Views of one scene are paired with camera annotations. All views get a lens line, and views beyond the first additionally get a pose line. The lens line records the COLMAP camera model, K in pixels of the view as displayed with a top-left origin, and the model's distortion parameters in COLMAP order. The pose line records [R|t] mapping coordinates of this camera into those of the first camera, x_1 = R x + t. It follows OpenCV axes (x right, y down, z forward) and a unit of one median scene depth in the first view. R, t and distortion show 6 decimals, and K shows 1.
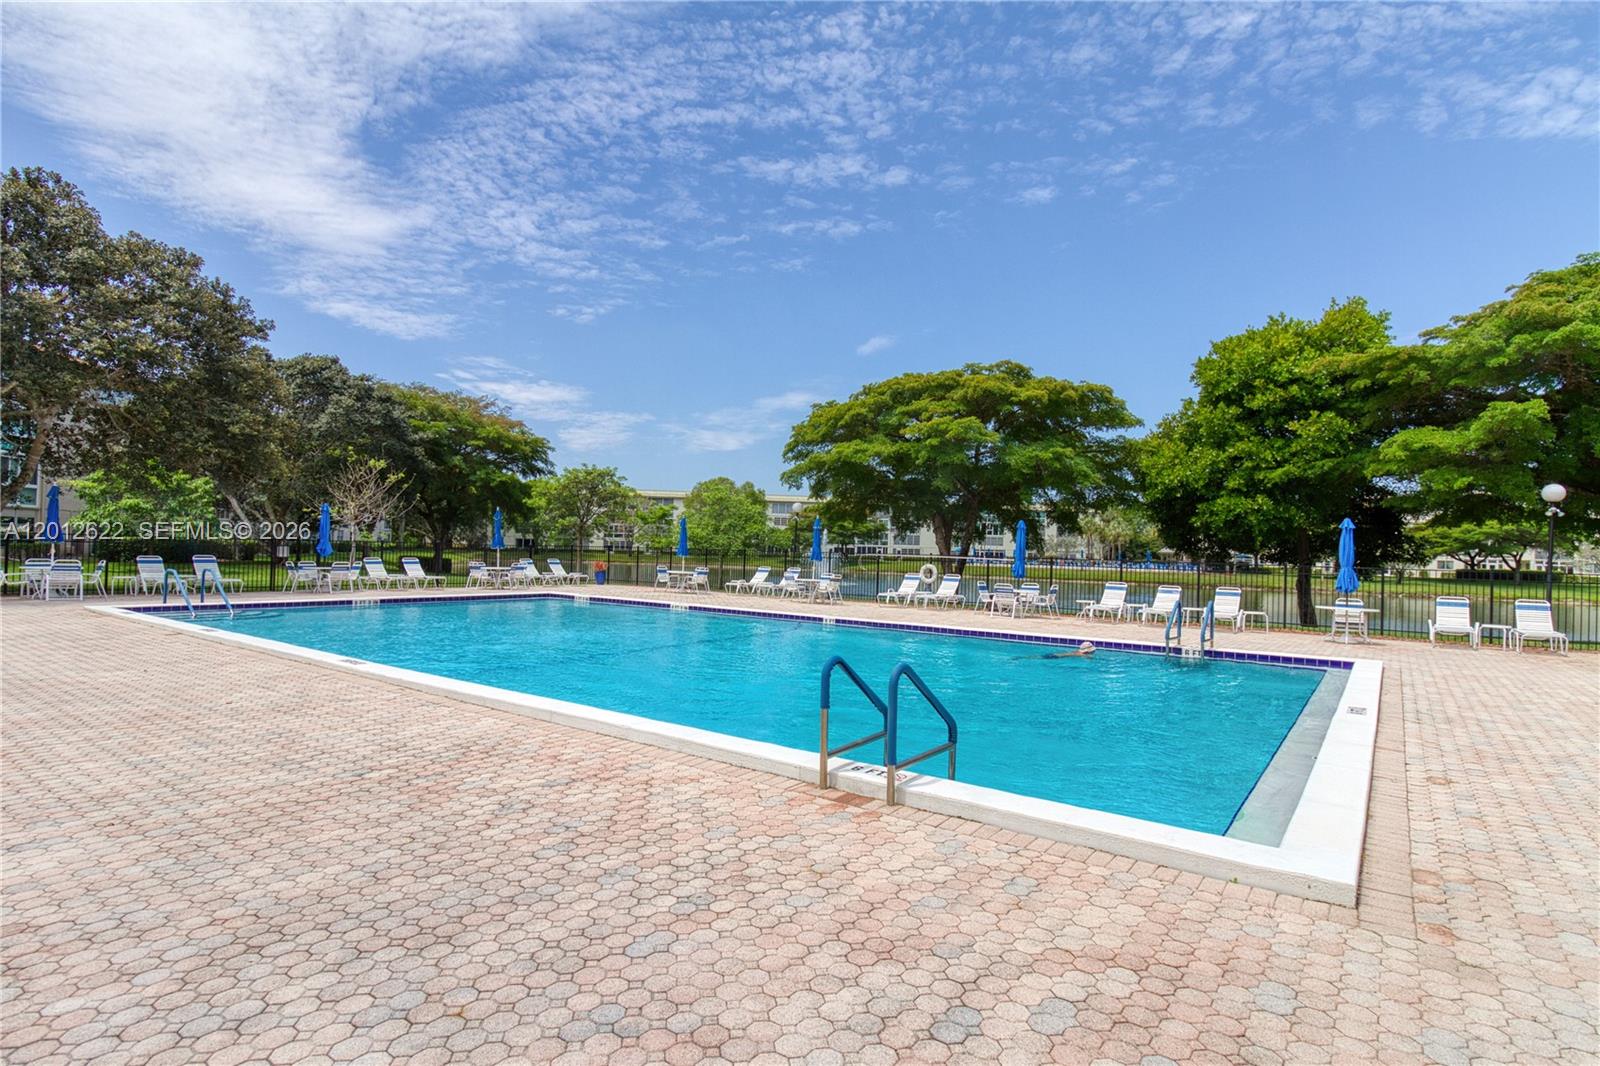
lens RADIAL K [[840.2, 0, 808.6], [0, 840.2, 536.0], [0, 0, 1]] dist [-0.001504, -0.006301]
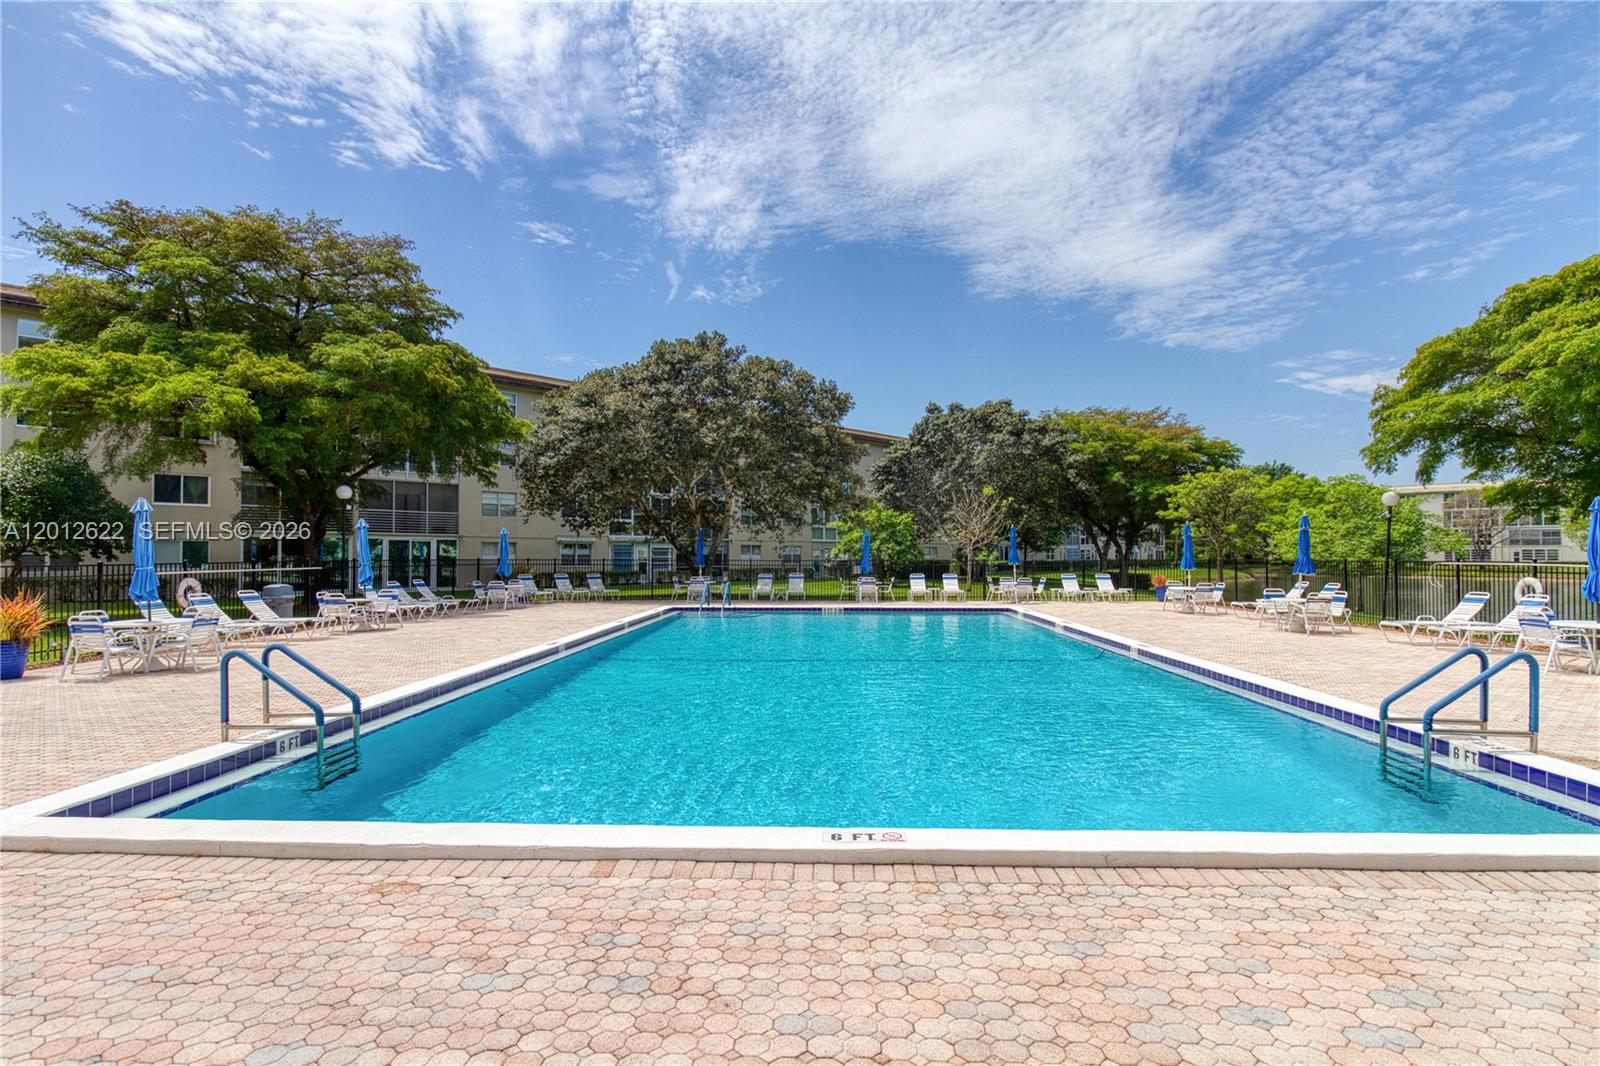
lens RADIAL K [[840.2, 0, 800.6], [0, 840.2, 541.2], [0, 0, 1]] dist [-0.001504, -0.006301]
pose [[0.507995, -0.041842, -0.860343, 0.106859], [0.029026, 0.999084, -0.031451, 0.003286], [0.860871, -0.008996, 0.508744, 0.063403]]
